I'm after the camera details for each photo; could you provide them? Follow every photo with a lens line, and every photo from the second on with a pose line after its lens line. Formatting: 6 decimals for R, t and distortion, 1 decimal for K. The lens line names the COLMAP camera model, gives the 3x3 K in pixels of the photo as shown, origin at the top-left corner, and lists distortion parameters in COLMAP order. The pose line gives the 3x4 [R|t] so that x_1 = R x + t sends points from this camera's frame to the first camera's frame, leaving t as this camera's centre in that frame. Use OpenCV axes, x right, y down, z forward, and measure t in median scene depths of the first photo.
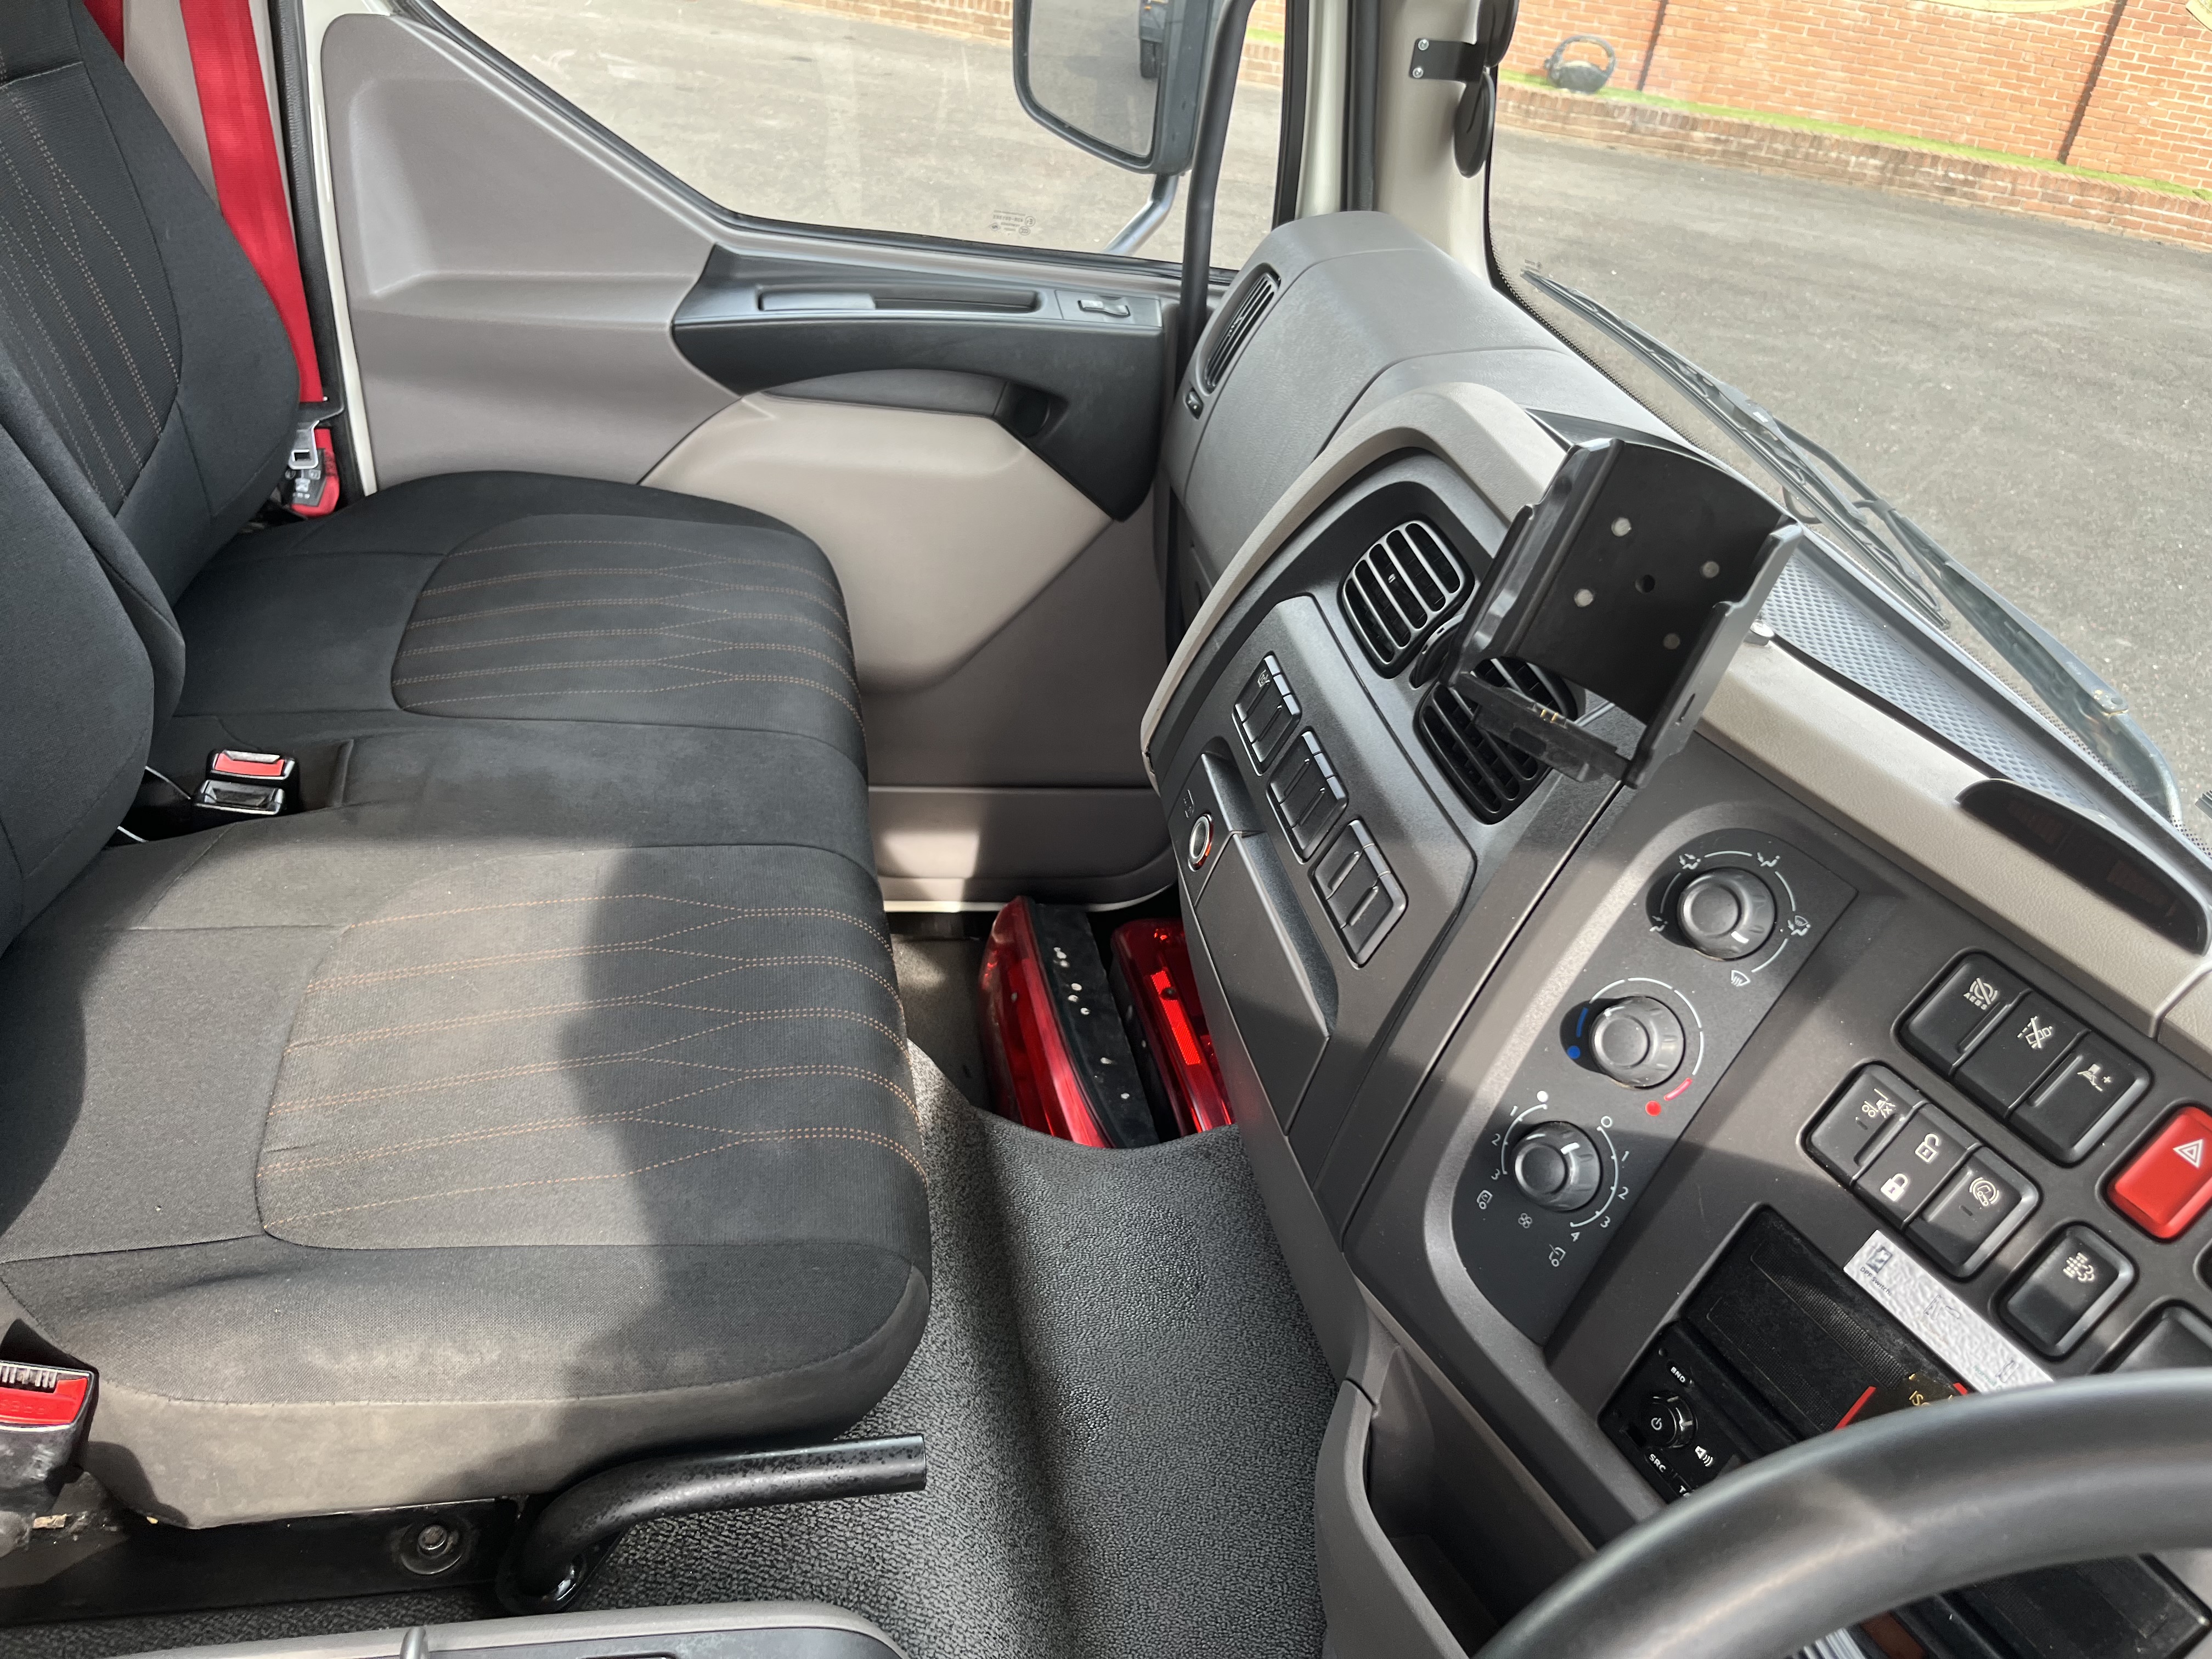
lens RADIAL K [[1667.1, 0, 1101.0], [0, 1667.1, 881.3], [0, 0, 1]] dist [0.102938, -0.157413]
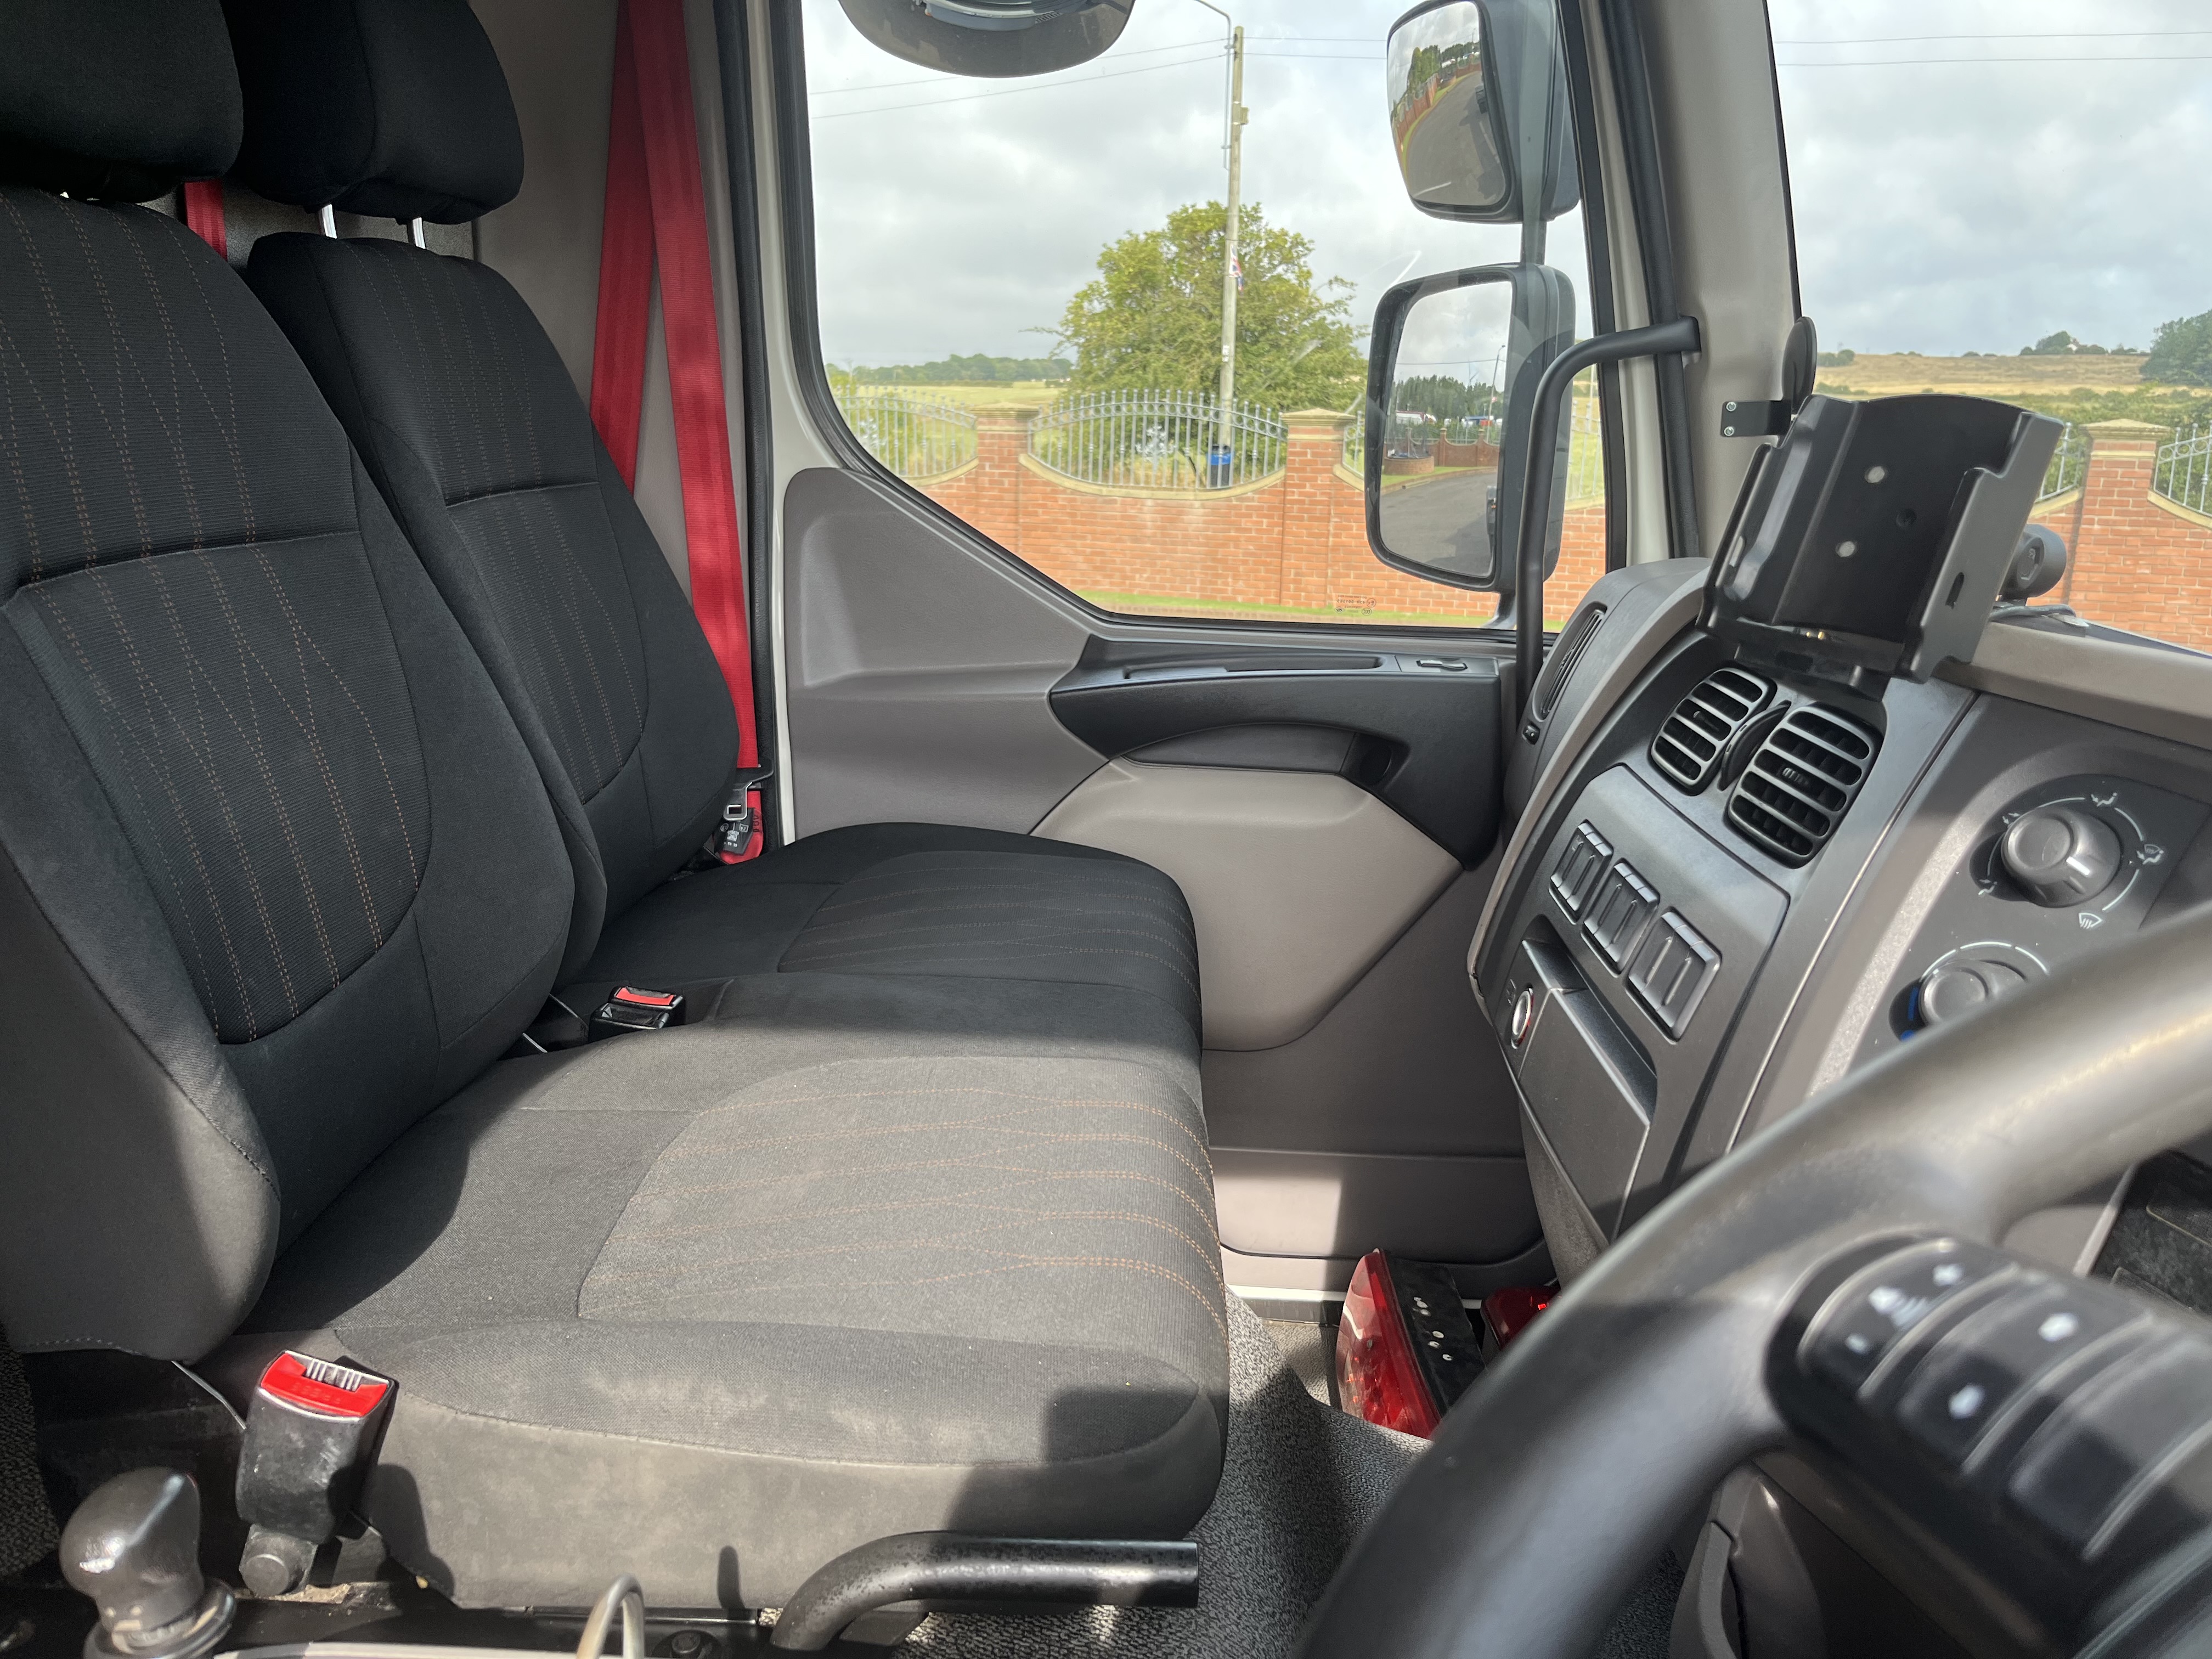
lens RADIAL K [[1676.2, 0, 1097.8], [0, 1676.2, 833.9], [0, 0, 1]] dist [0.032887, -0.001552]
pose [[0.971105, -0.045664, -0.234245, 0.051211], [-0.040742, 0.935394, -0.351251, 0.215523], [0.235151, 0.350645, 0.906505, 0.033162]]
